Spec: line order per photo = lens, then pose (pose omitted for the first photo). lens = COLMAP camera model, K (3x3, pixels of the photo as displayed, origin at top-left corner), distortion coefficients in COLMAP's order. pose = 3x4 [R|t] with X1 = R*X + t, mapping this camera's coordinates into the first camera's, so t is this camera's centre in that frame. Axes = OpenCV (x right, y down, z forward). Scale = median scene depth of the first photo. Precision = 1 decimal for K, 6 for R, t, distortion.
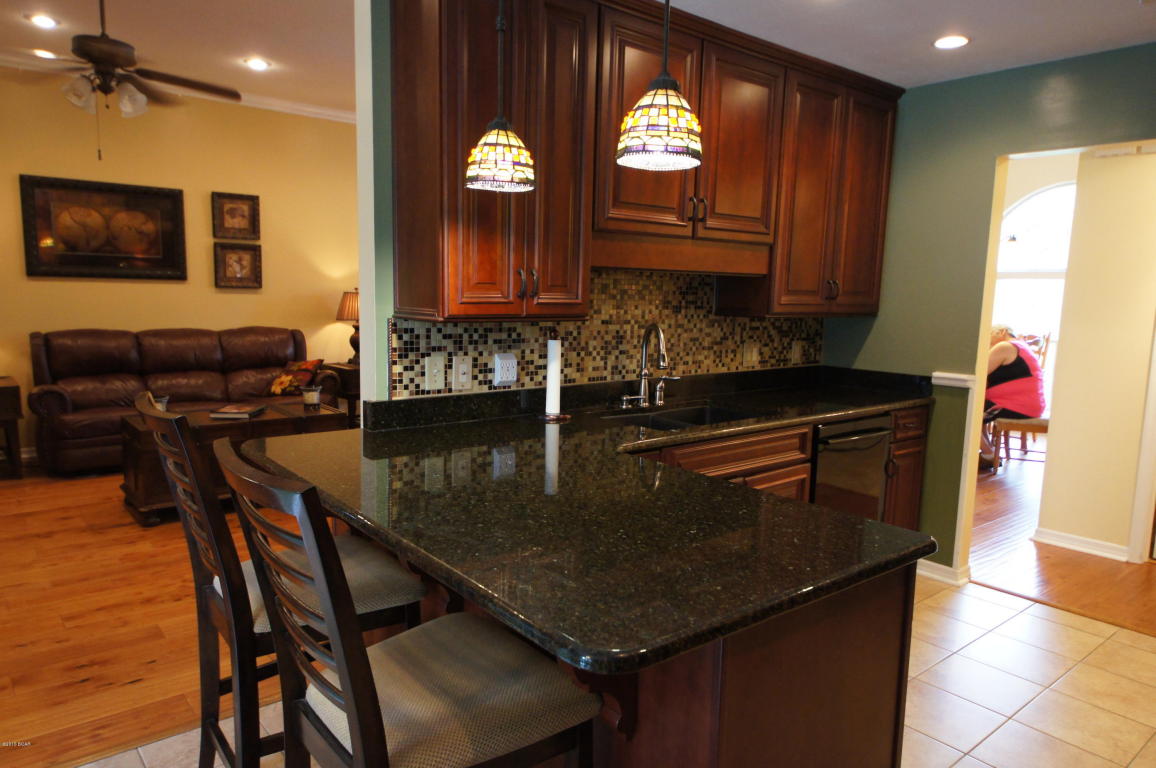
lens RADIAL K [[760.3, 0, 572.2], [0, 760.3, 390.2], [0, 0, 1]] dist [0.041951, -0.029625]
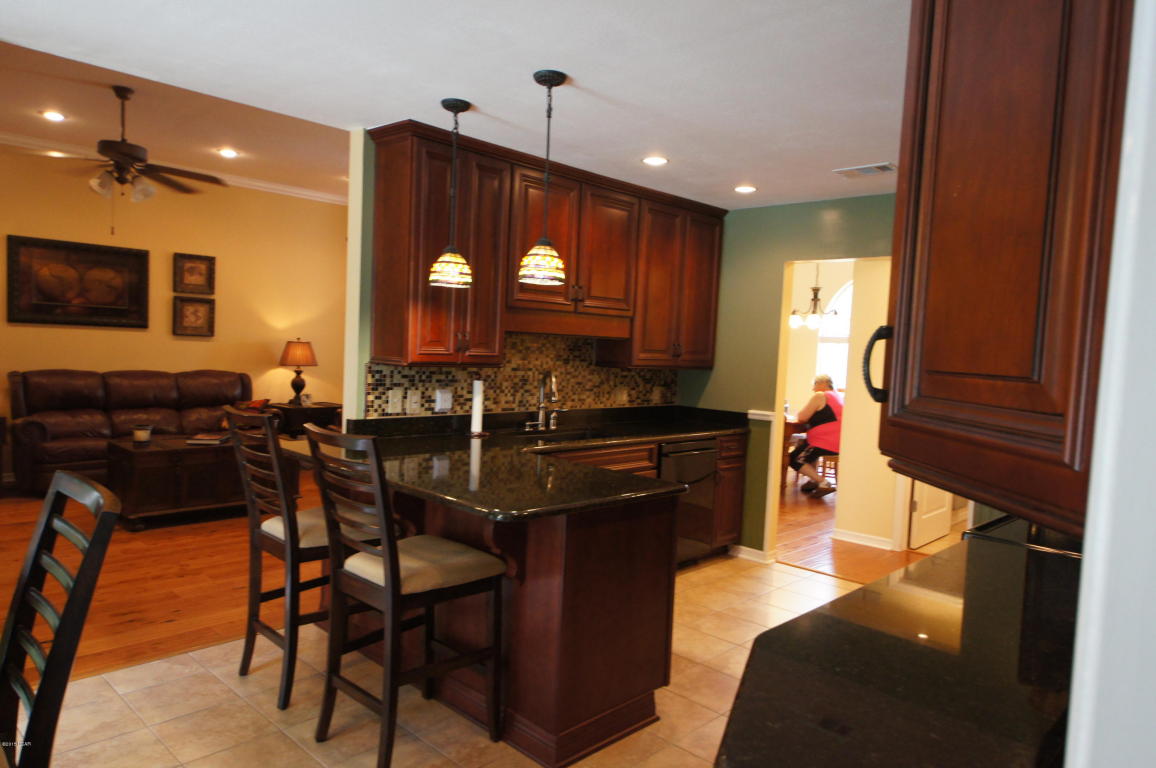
lens RADIAL K [[760.3, 0, 573.7], [0, 760.3, 394.1], [0, 0, 1]] dist [0.041951, -0.029625]
pose [[0.993170, 0.014478, 0.115774, -0.009507], [-0.007166, 0.997967, -0.063328, 0.044373], [-0.116455, 0.062066, 0.991255, -0.400942]]
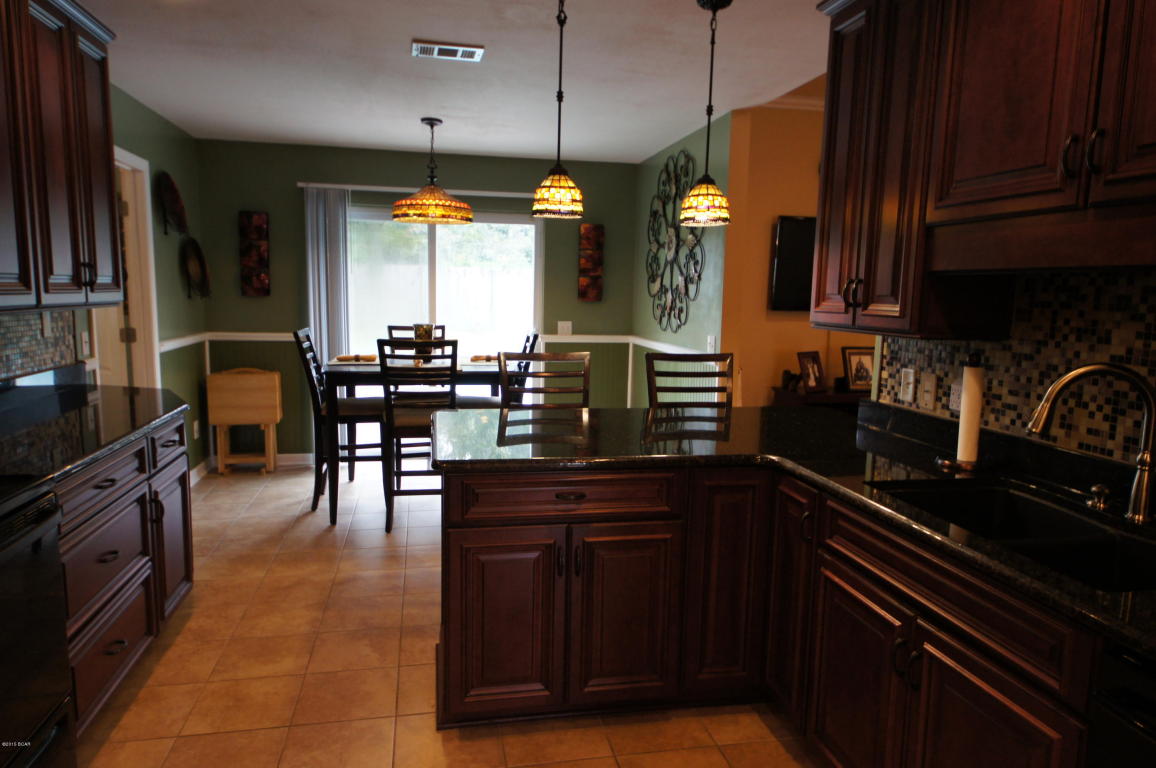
lens RADIAL K [[760.3, 0, 574.5], [0, 760.3, 382.6], [0, 0, 1]] dist [0.041951, -0.029625]
pose [[-0.469787, 0.070388, -0.879969, 0.769770], [-0.158909, 0.973790, 0.162729, -0.101012], [0.868359, 0.216284, -0.446289, 0.894347]]
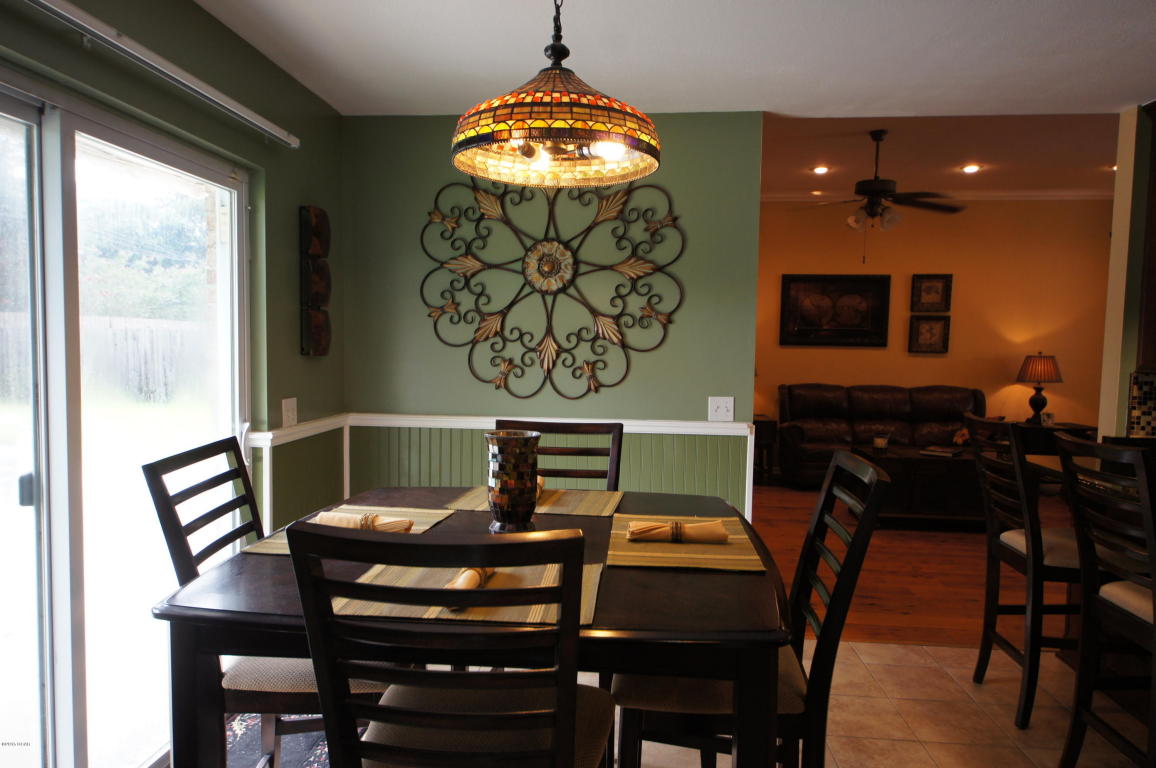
lens RADIAL K [[760.3, 0, 572.2], [0, 760.3, 393.6], [0, 0, 1]] dist [0.041951, -0.029625]
pose [[0.717085, 0.035881, -0.696062, -0.009024], [-0.092319, 0.994764, -0.043829, 0.066459], [0.690845, 0.095689, 0.716643, -0.457917]]
